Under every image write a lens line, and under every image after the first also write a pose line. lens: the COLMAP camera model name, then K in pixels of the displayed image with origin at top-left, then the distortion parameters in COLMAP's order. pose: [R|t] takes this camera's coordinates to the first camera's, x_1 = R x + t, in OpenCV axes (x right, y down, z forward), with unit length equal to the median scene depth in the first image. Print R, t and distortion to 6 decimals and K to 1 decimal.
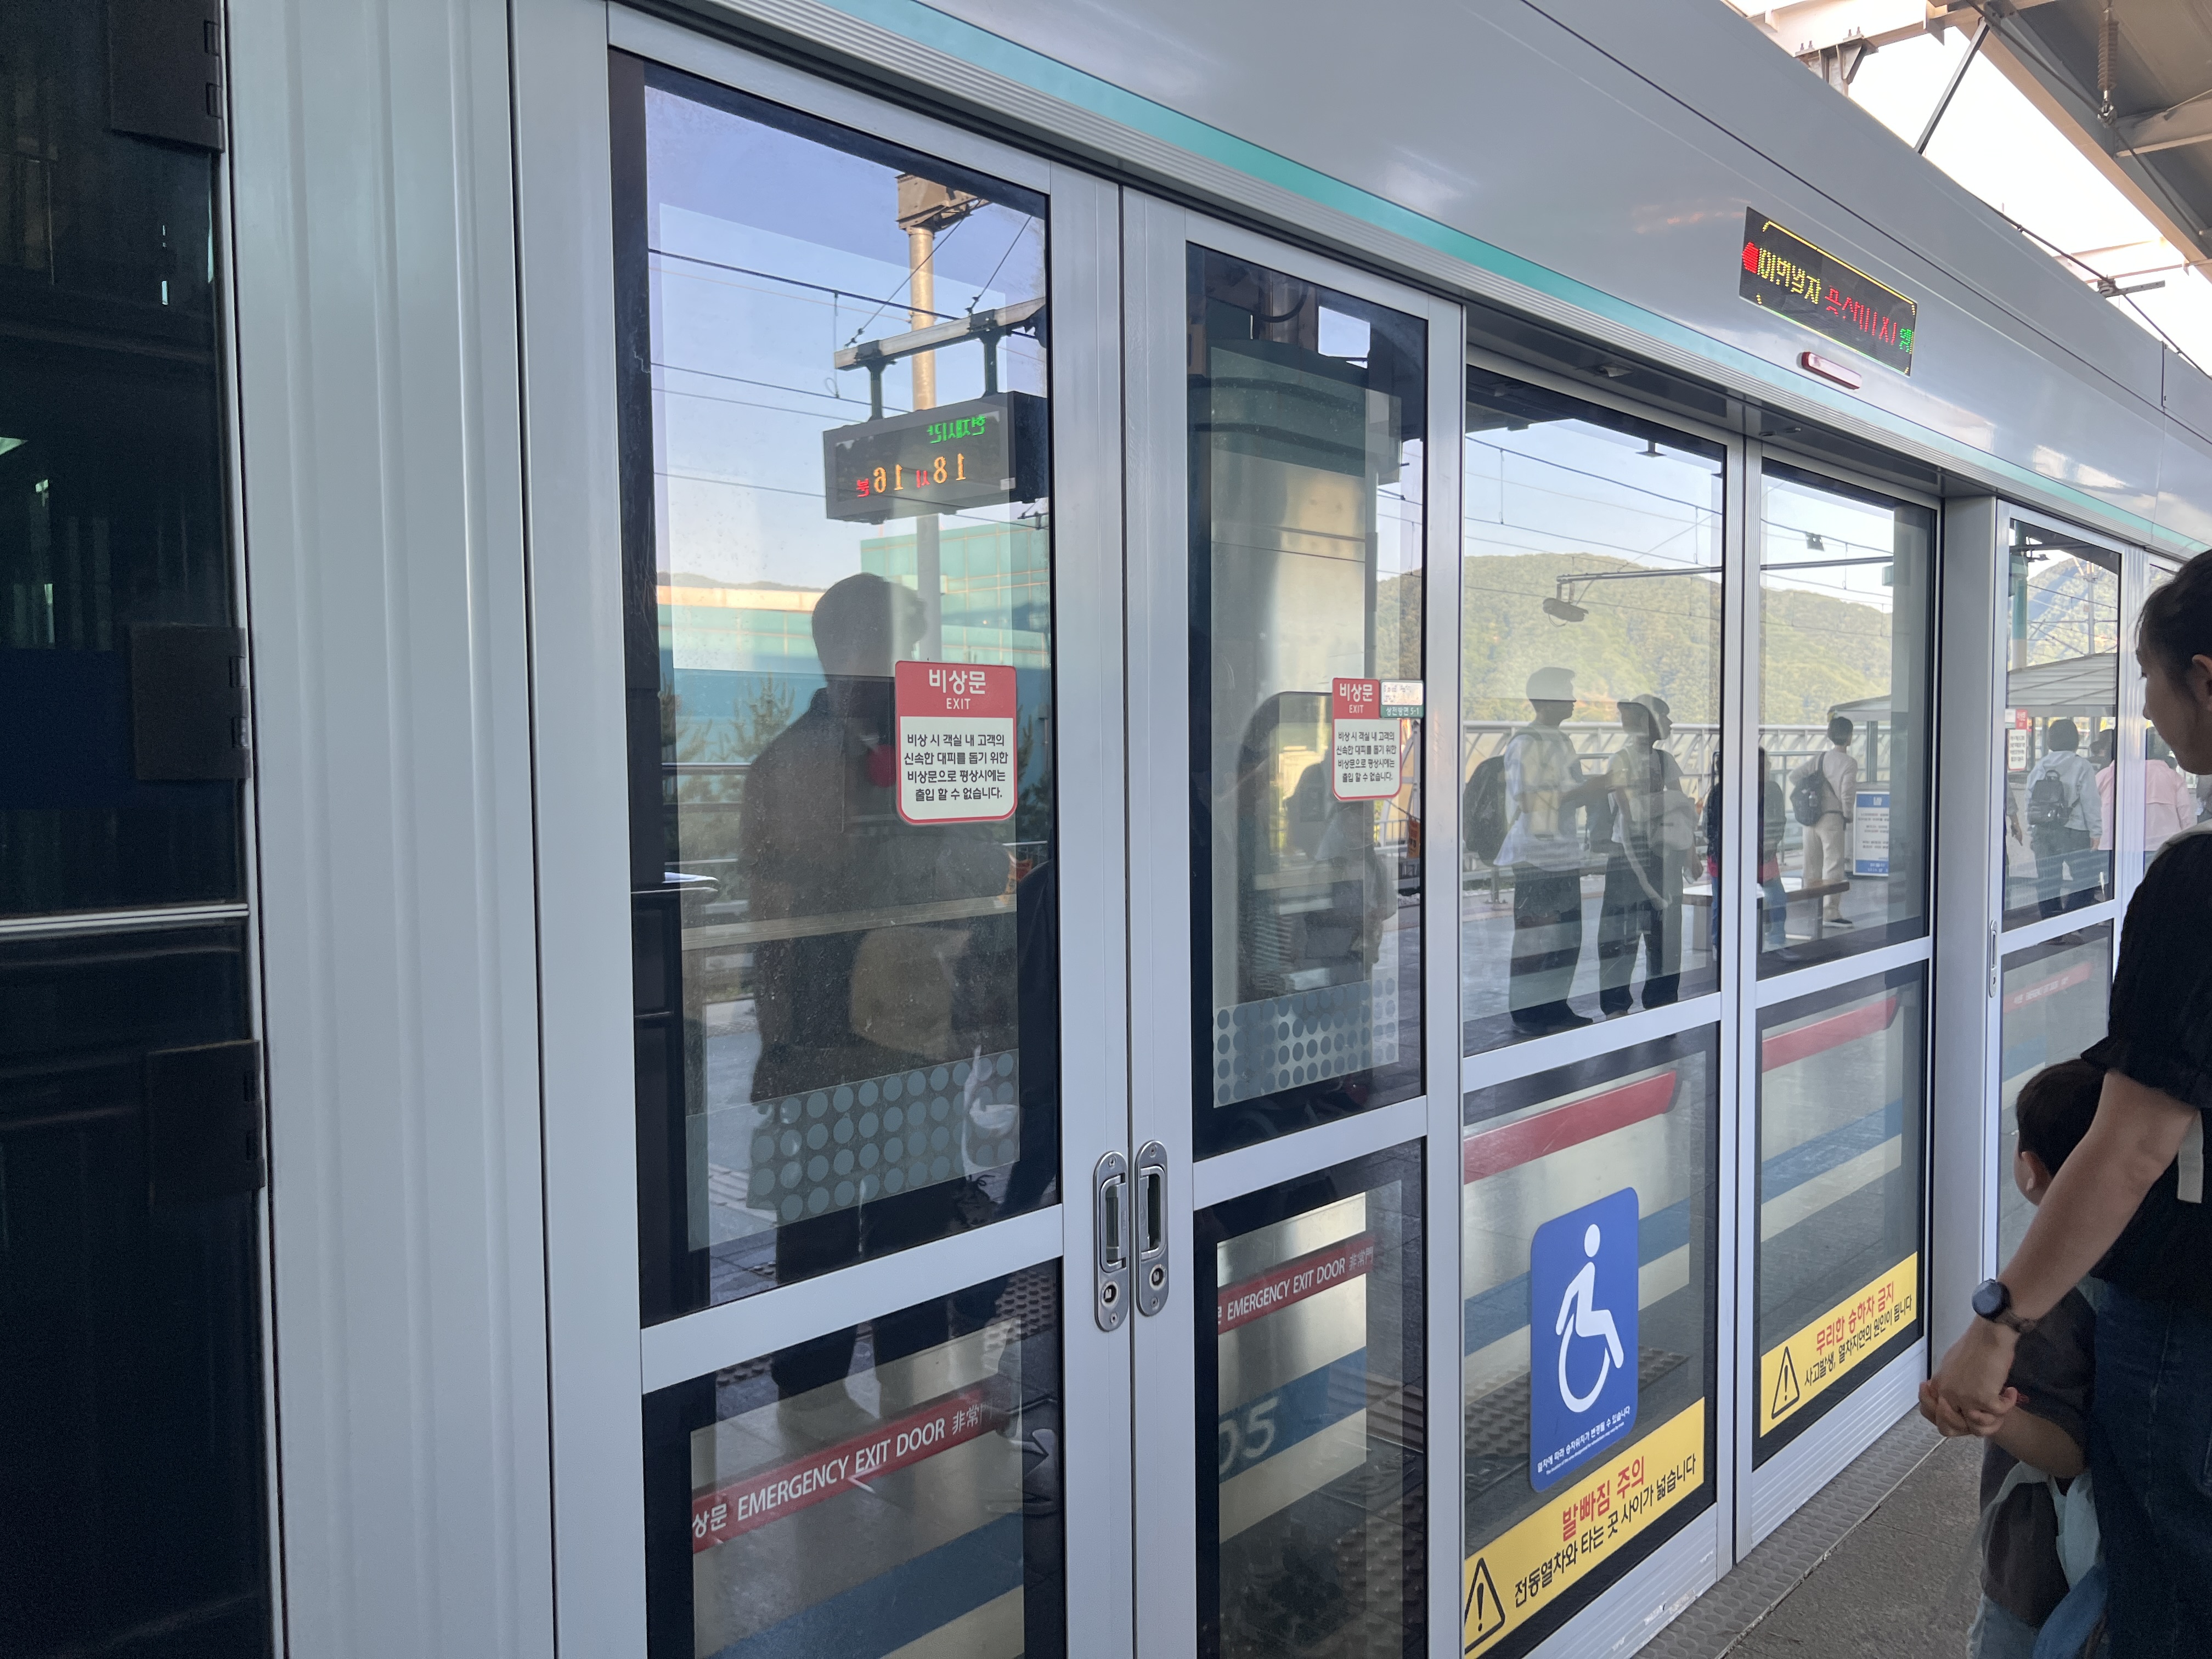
lens RADIAL K [[1653.5, 0, 1106.0], [0, 1653.5, 829.5], [0, 0, 1]] dist [0.031034, -0.001721]
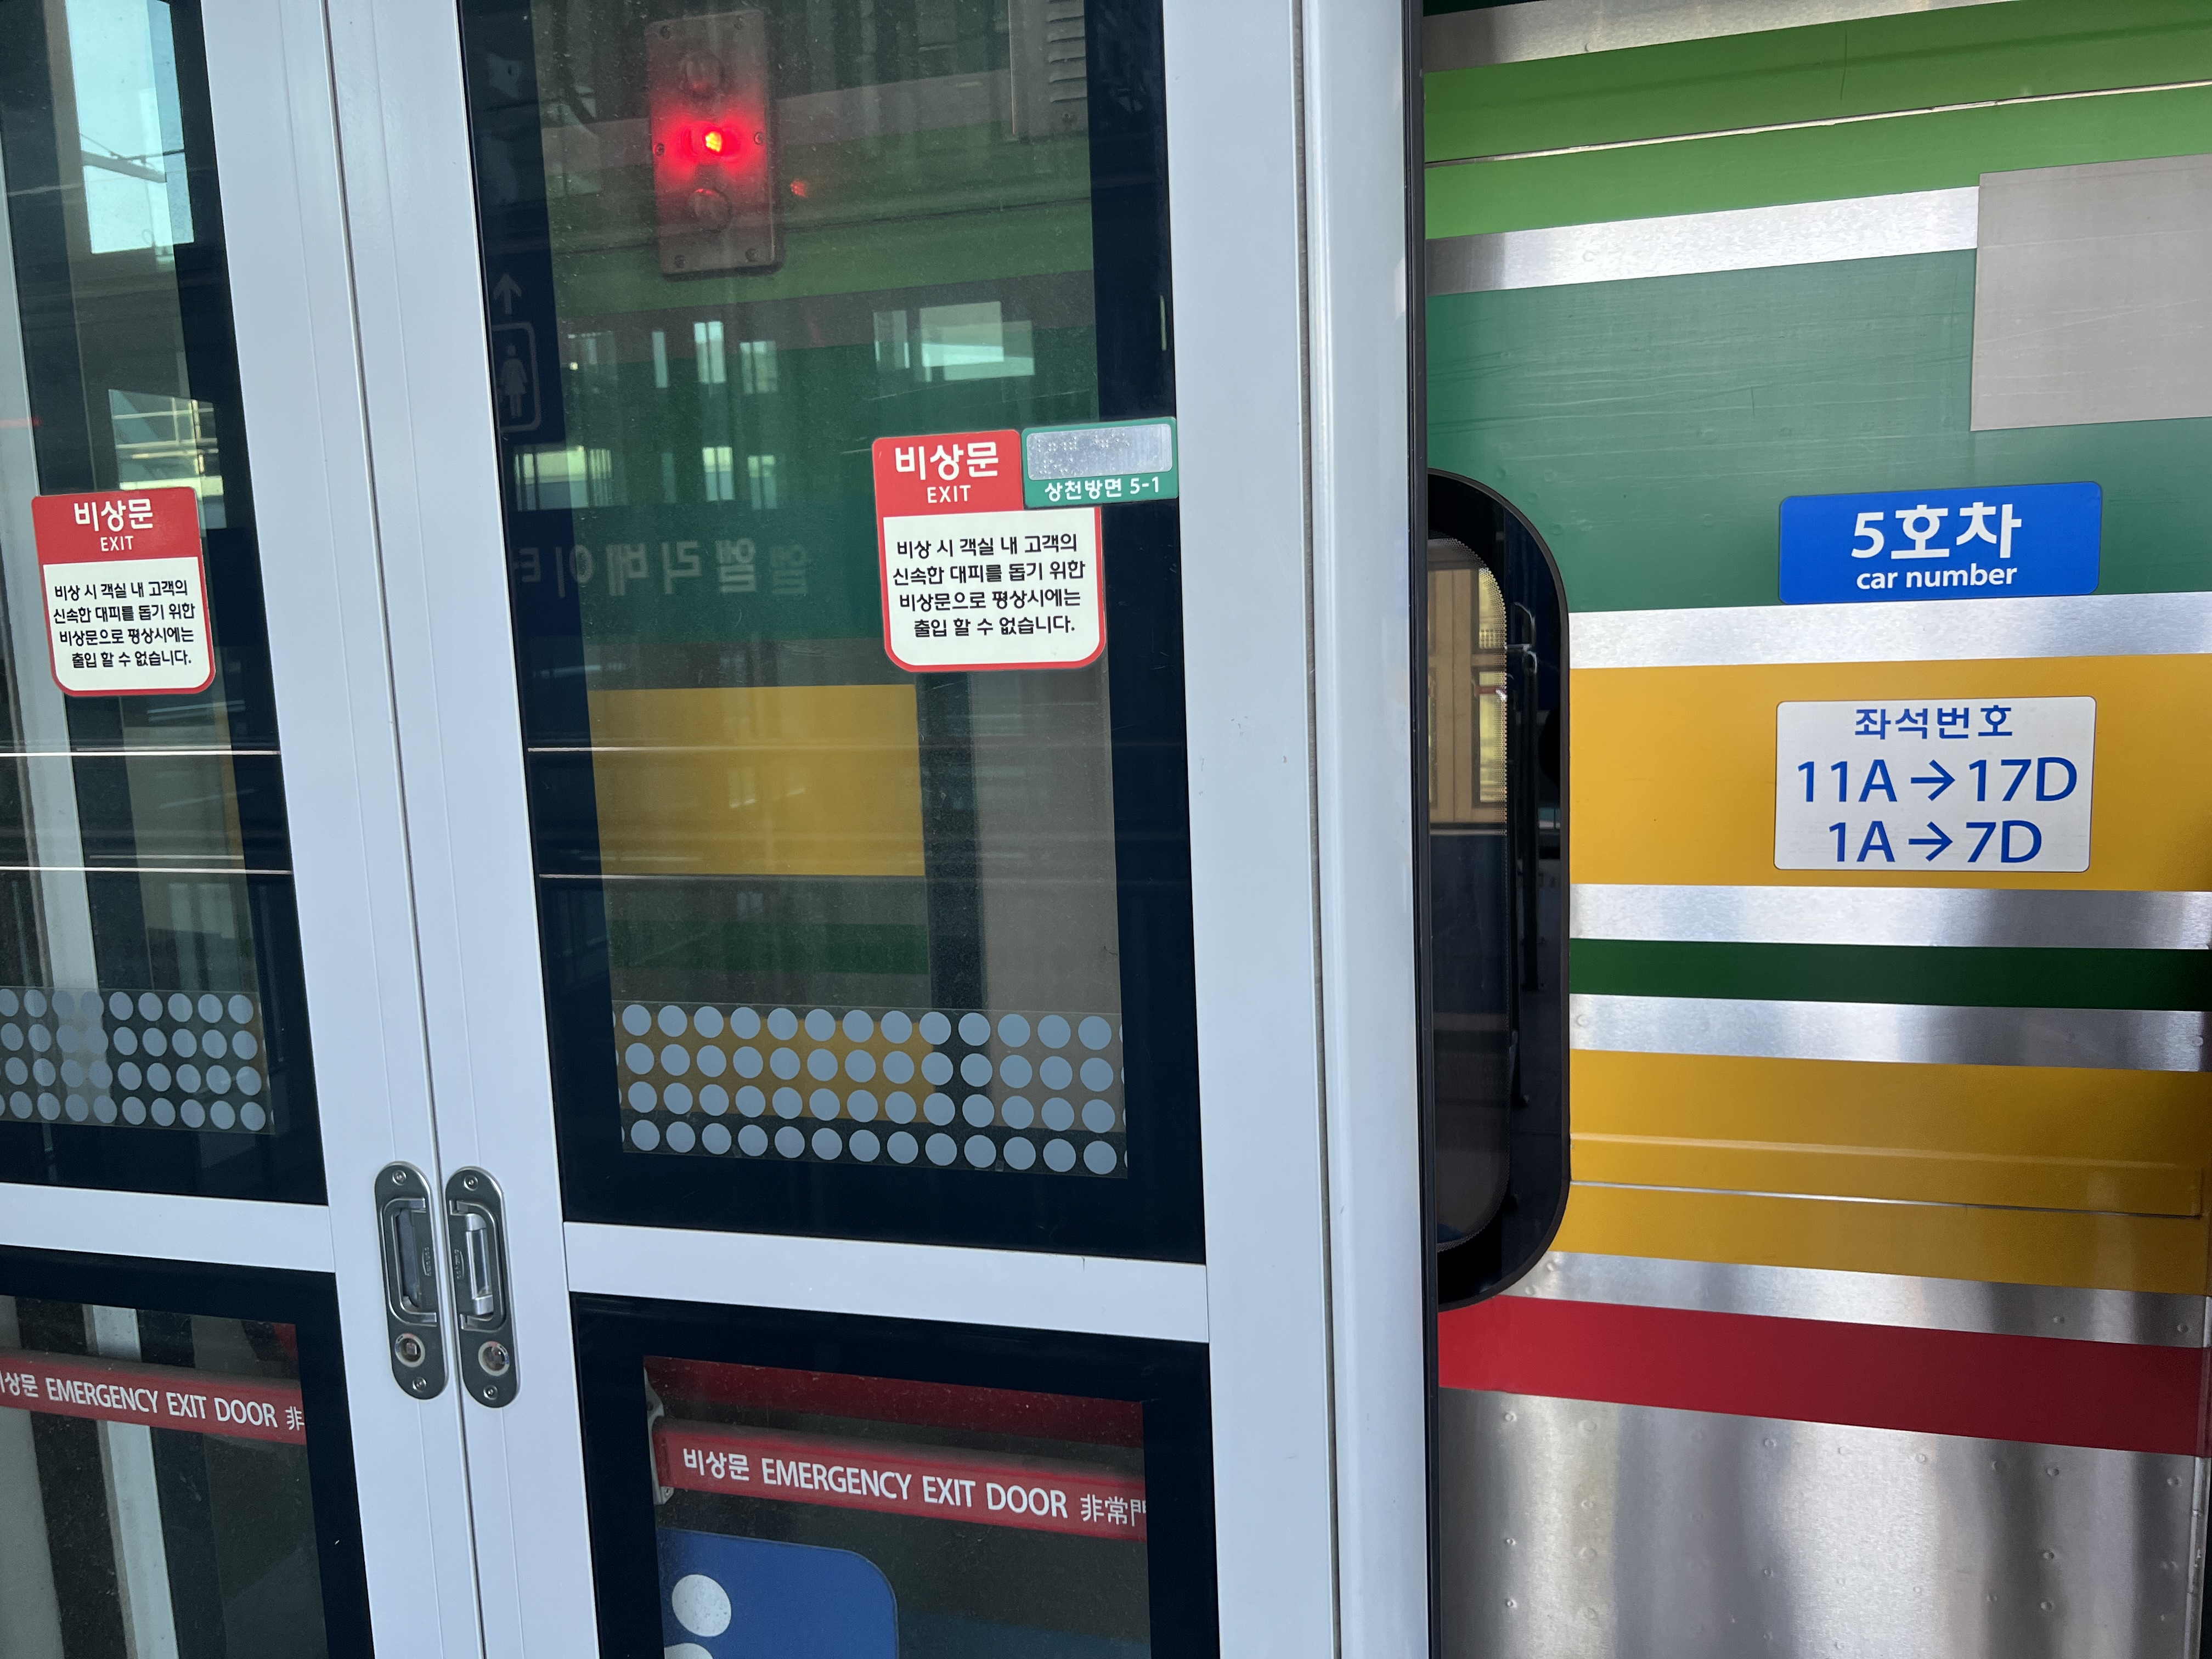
lens RADIAL K [[1947.5, 0, 1104.7], [0, 1947.5, 861.6], [0, 0, 1]] dist [-0.005281, -0.014507]
pose [[0.430014, 0.135167, -0.892646, 0.924650], [-0.003904, 0.988998, 0.147876, -0.062876], [0.902814, -0.060104, 0.425811, 0.989310]]
